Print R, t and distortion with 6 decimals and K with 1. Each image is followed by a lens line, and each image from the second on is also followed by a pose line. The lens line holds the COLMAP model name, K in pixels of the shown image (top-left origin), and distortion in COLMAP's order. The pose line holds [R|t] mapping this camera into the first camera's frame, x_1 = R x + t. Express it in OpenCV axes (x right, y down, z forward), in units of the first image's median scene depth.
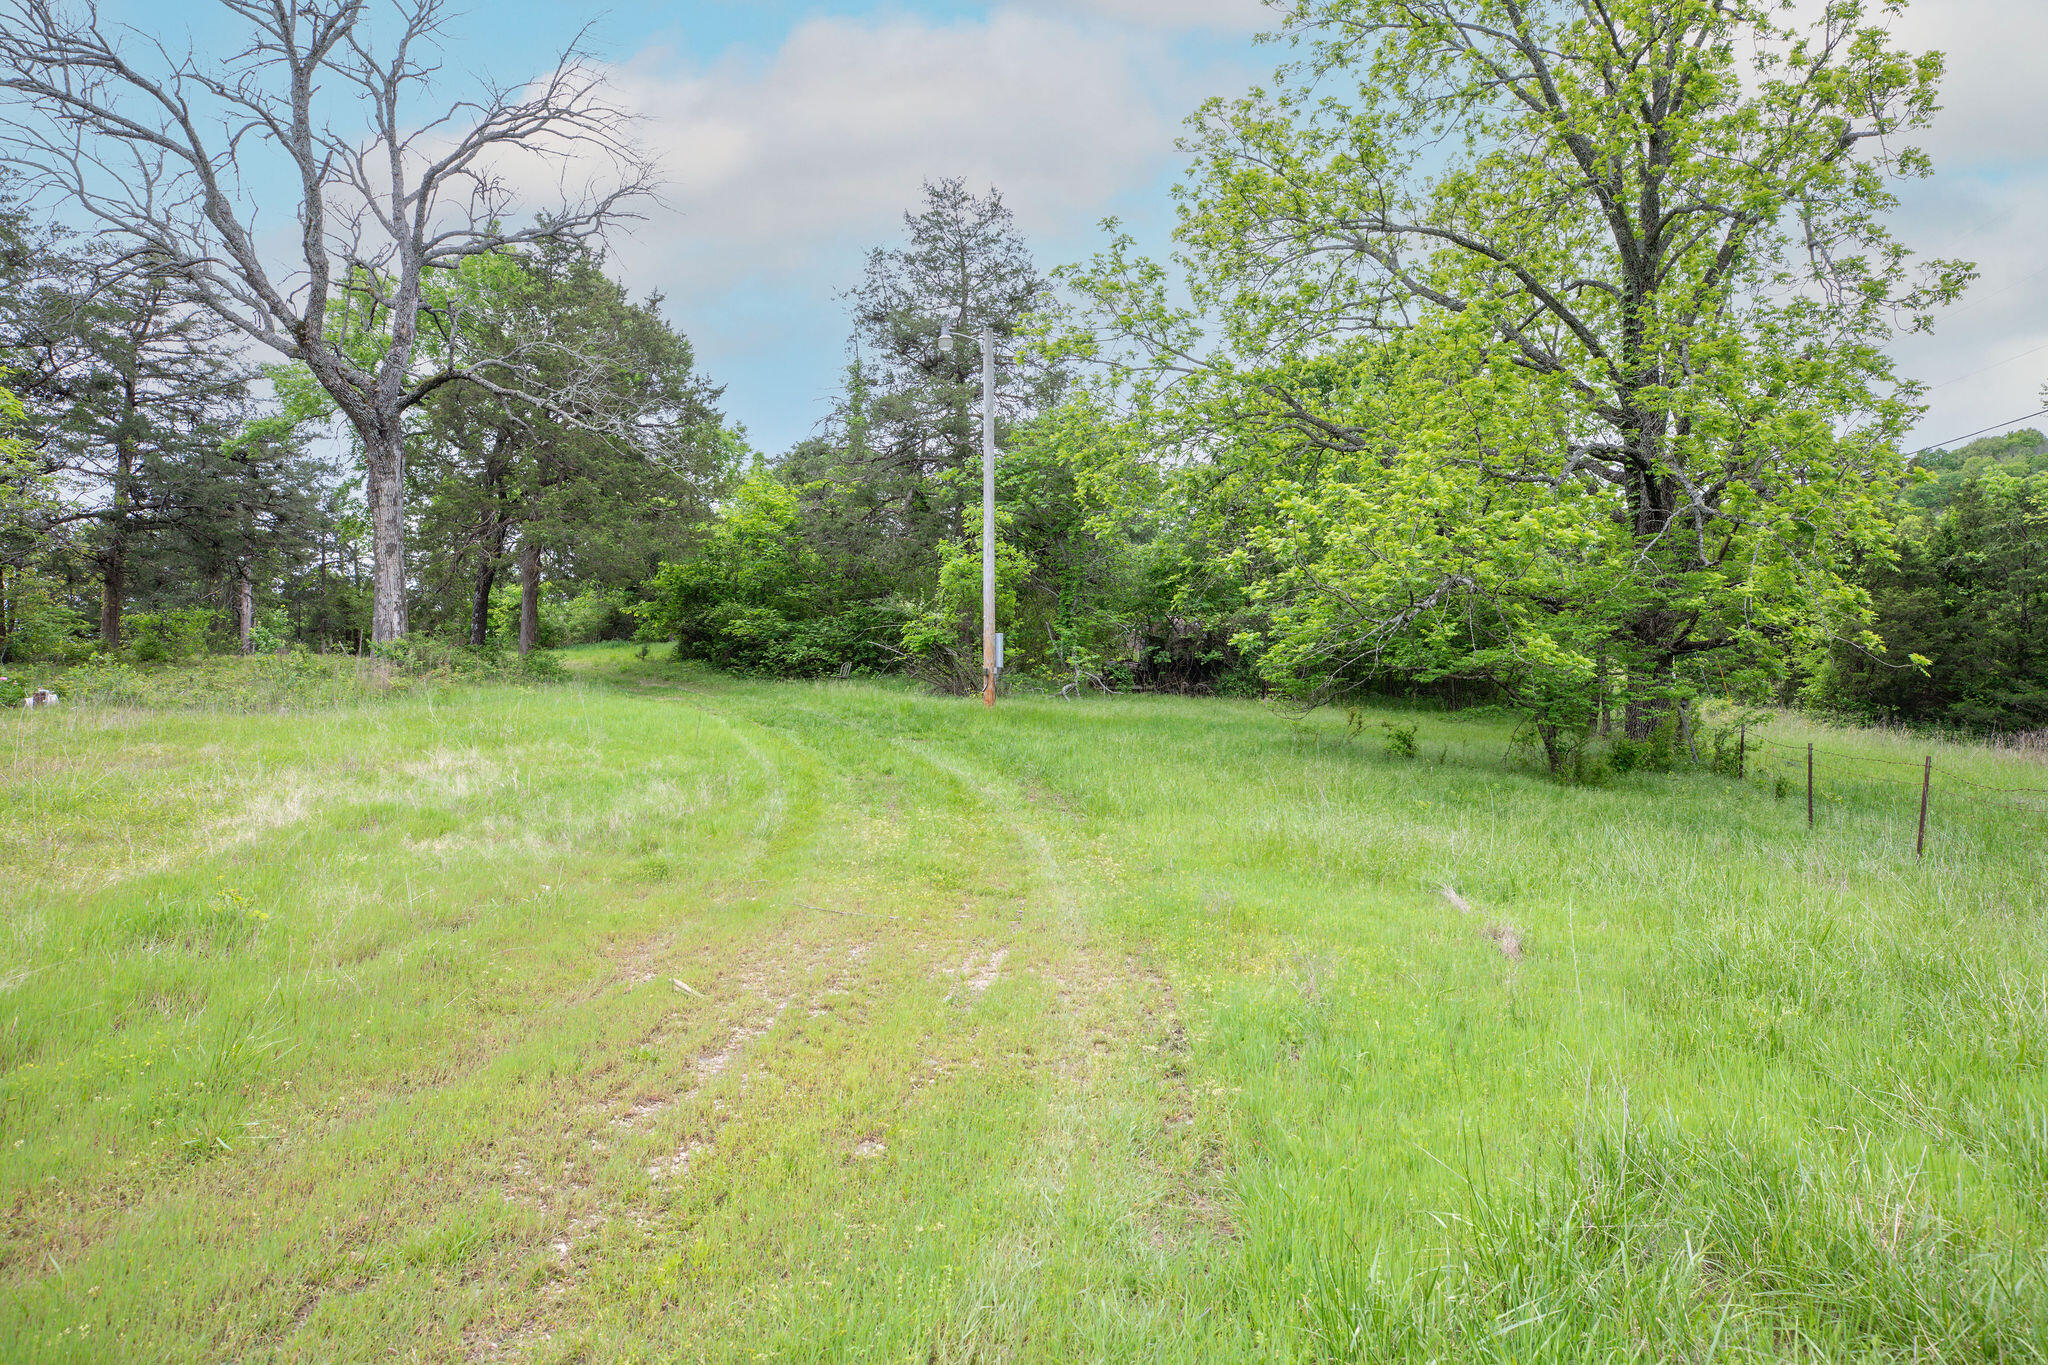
lens RADIAL K [[1237.4, 0, 1024.0], [0, 1237.4, 682.5], [0, 0, 1]] dist [-0.007165, 0.001661]
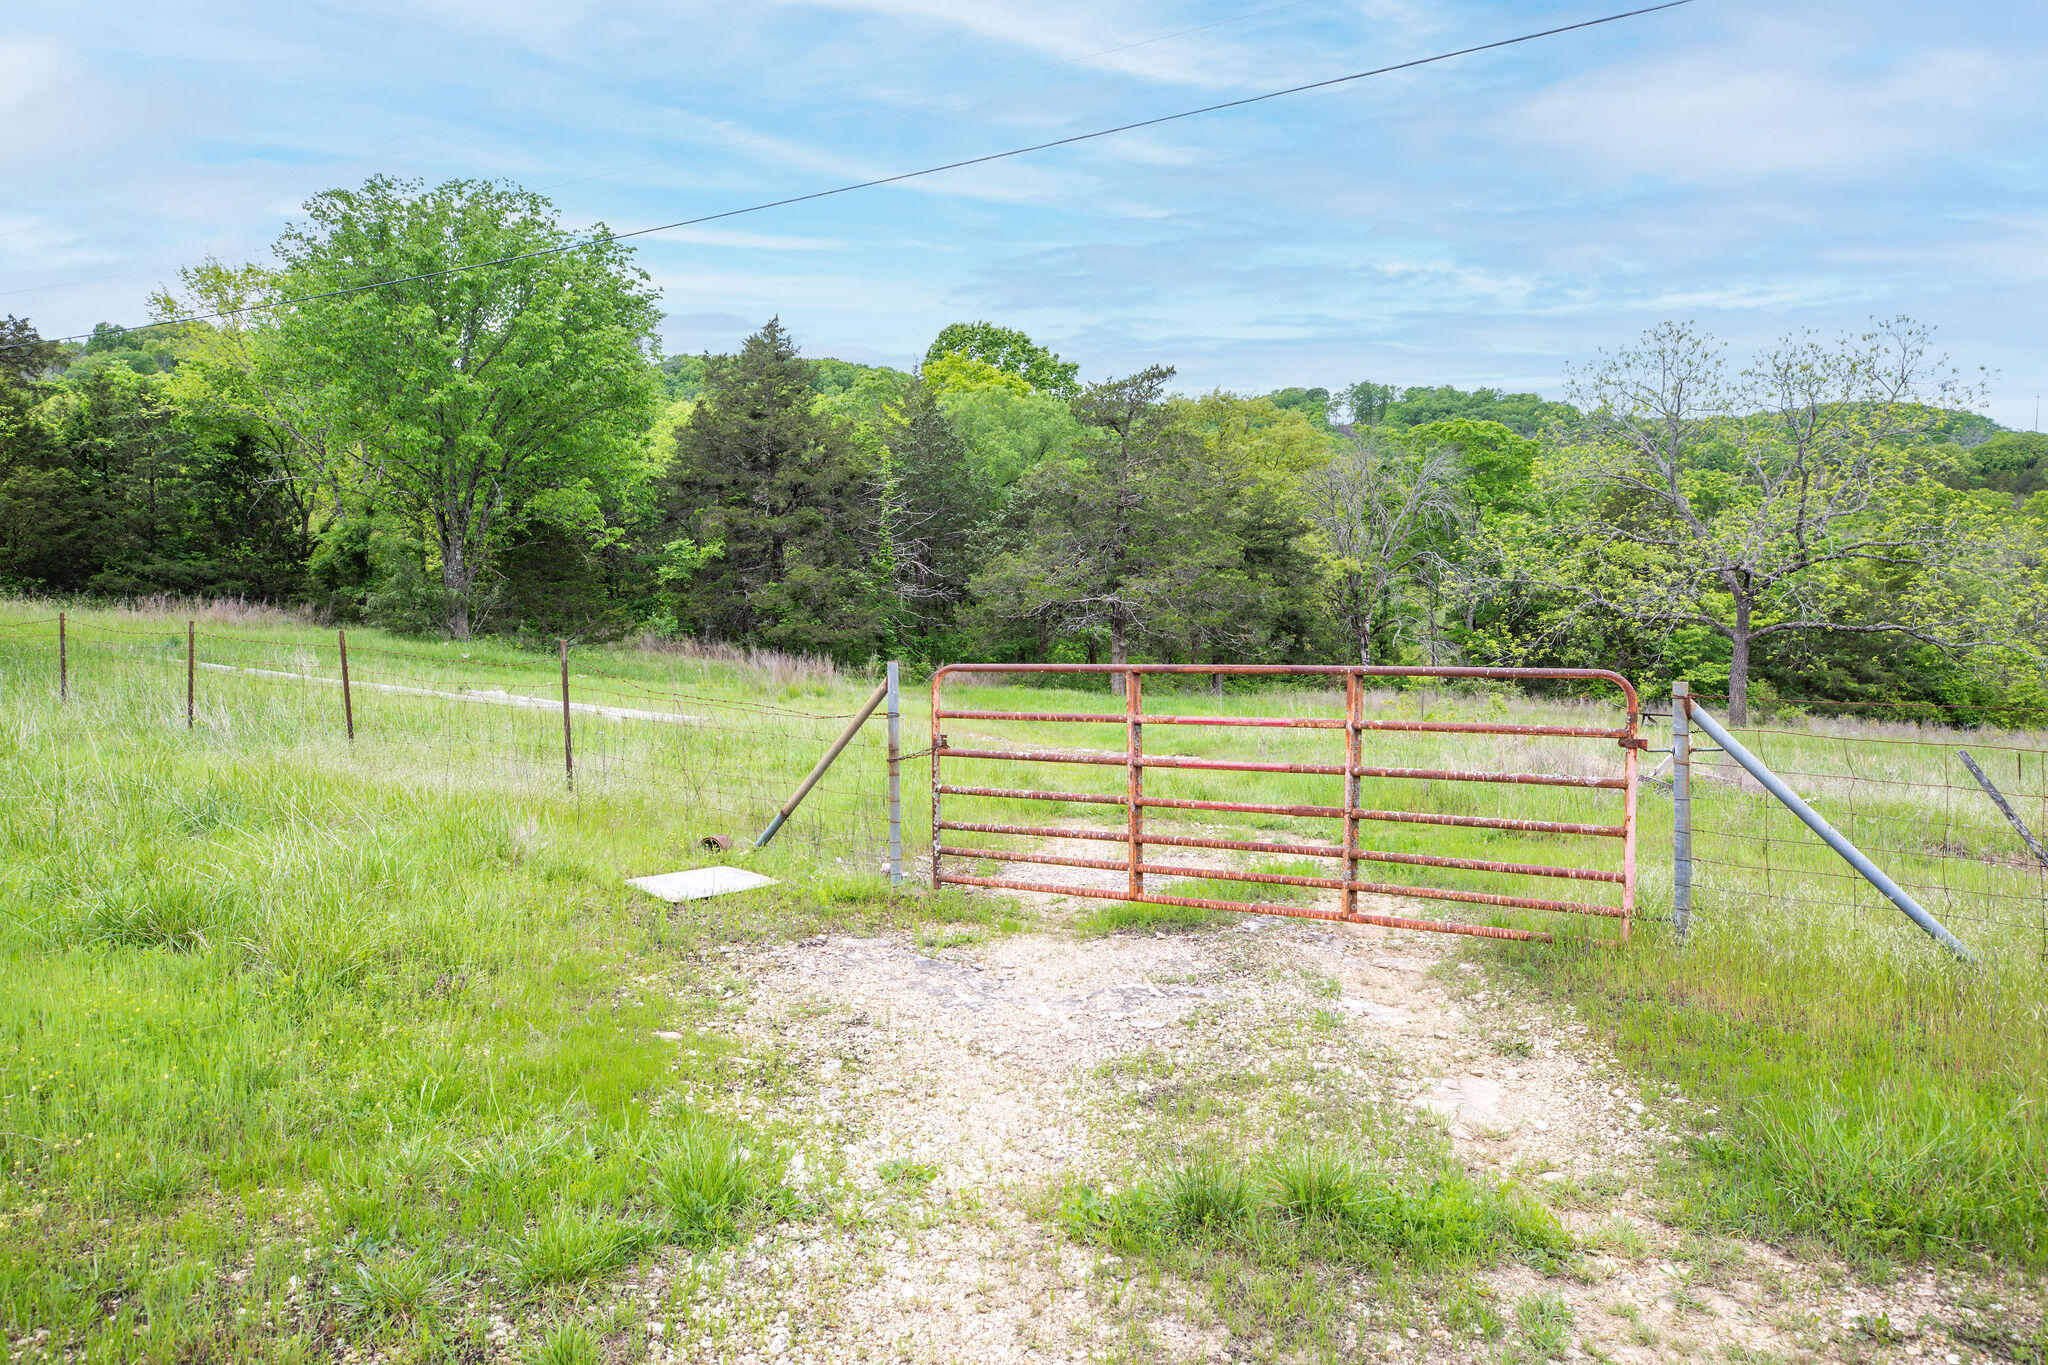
lens RADIAL K [[1237.4, 0, 1024.0], [0, 1237.4, 682.5], [0, 0, 1]] dist [-0.007165, 0.001661]
pose [[0.307395, -0.107867, 0.945449, -0.057367], [0.013458, 0.993948, 0.109024, 0.003755], [-0.951487, -0.020790, 0.306986, -0.151123]]
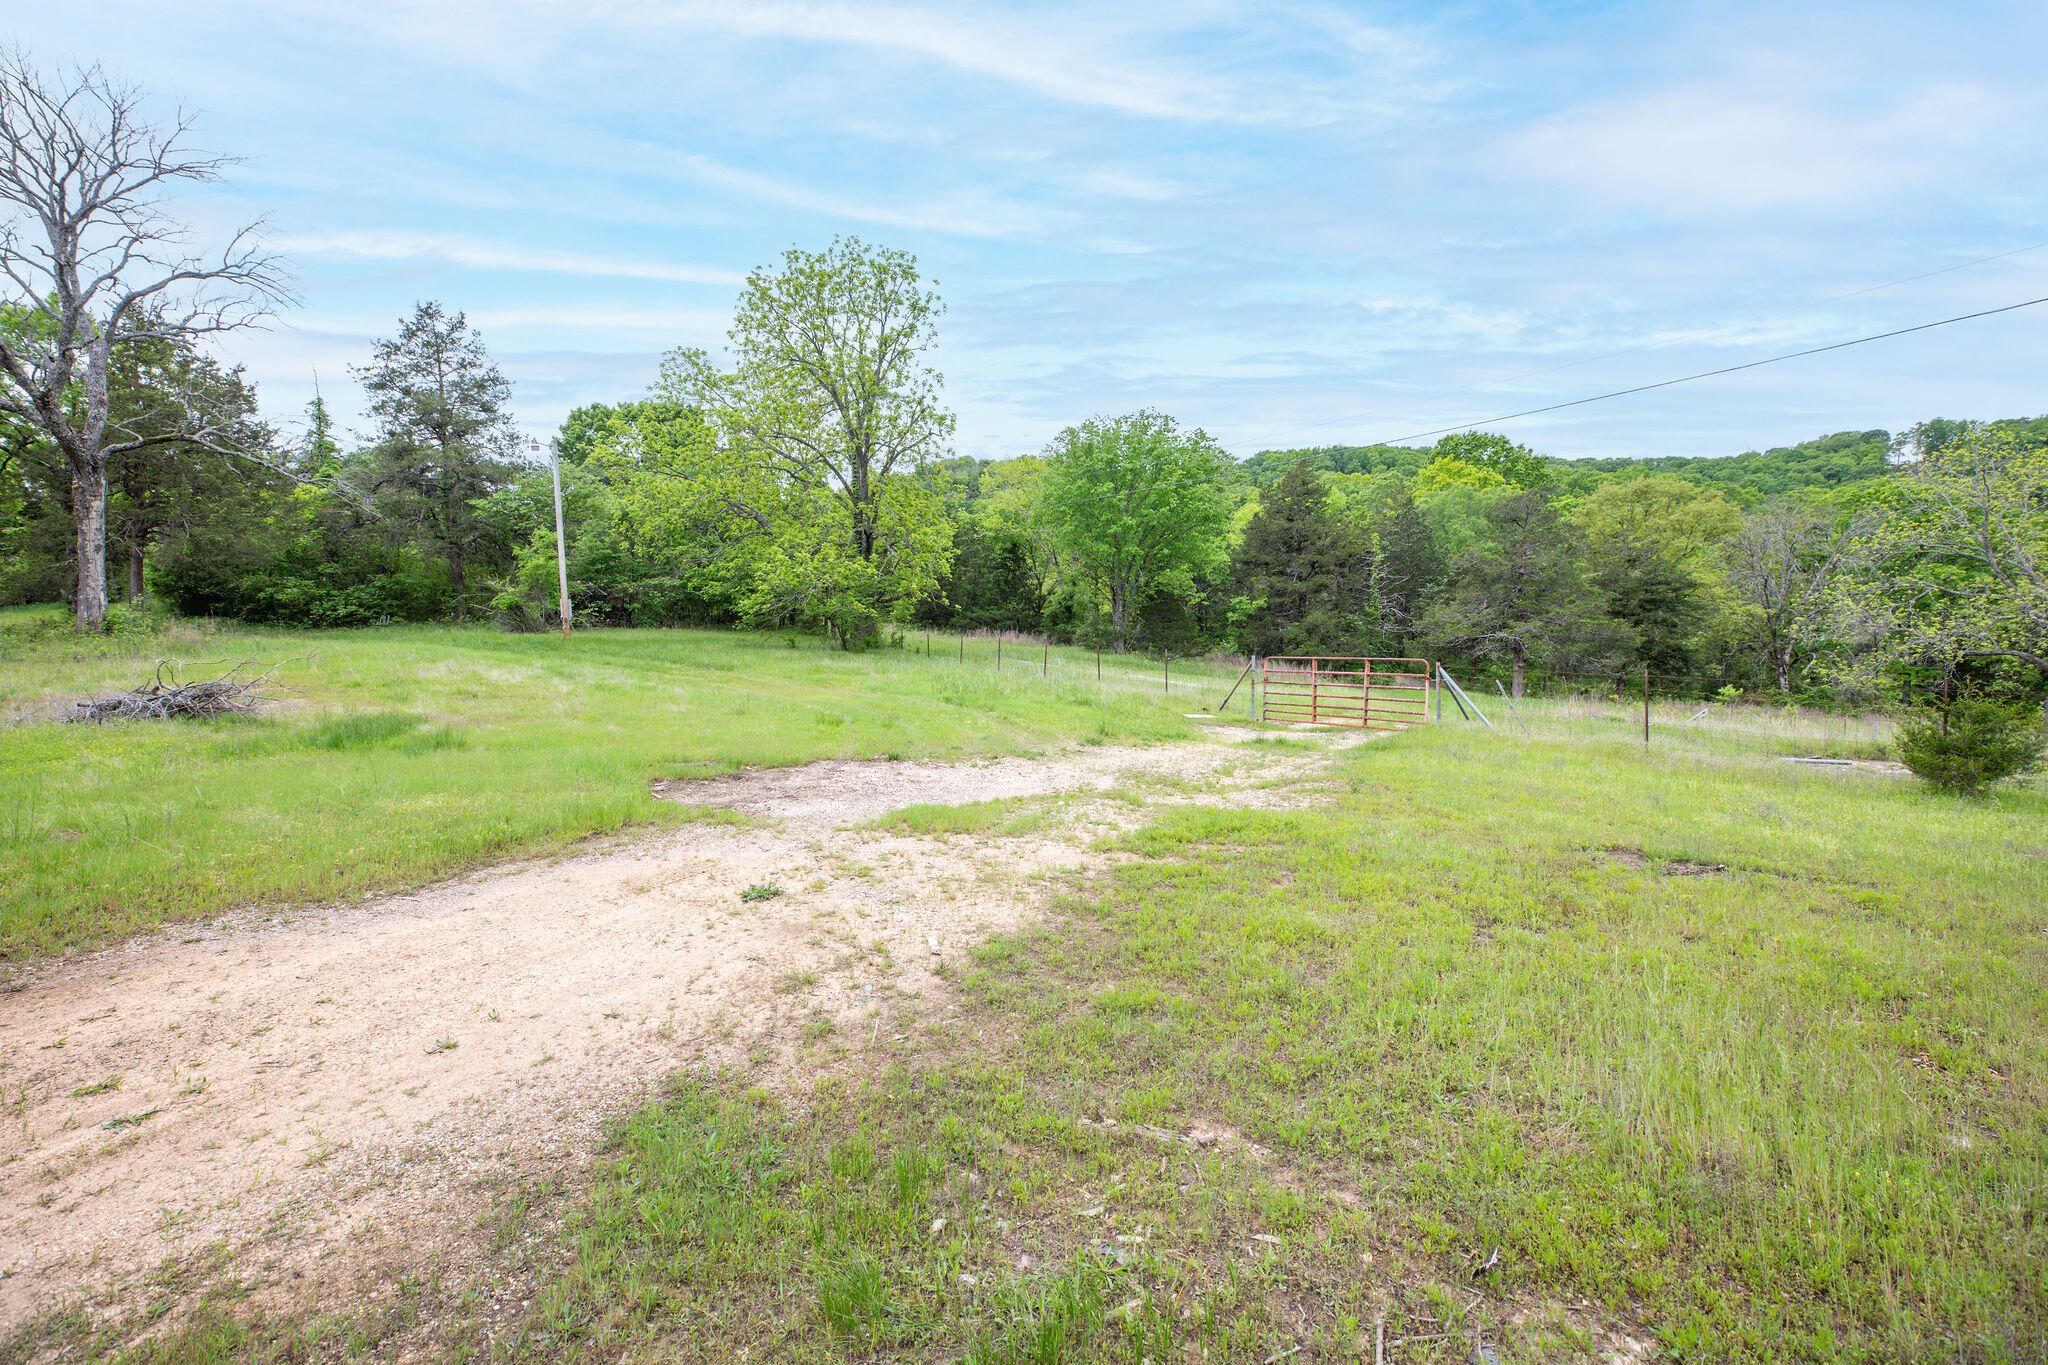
lens RADIAL K [[937.1, 0, 1028.1], [0, 937.1, 673.2], [0, 0, 1]] dist [-0.040047, 0.012830]
pose [[0.734947, -0.071989, 0.674292, -0.303148], [0.026802, 0.996656, 0.077191, -0.011012], [-0.677594, -0.038659, 0.734419, -0.353995]]
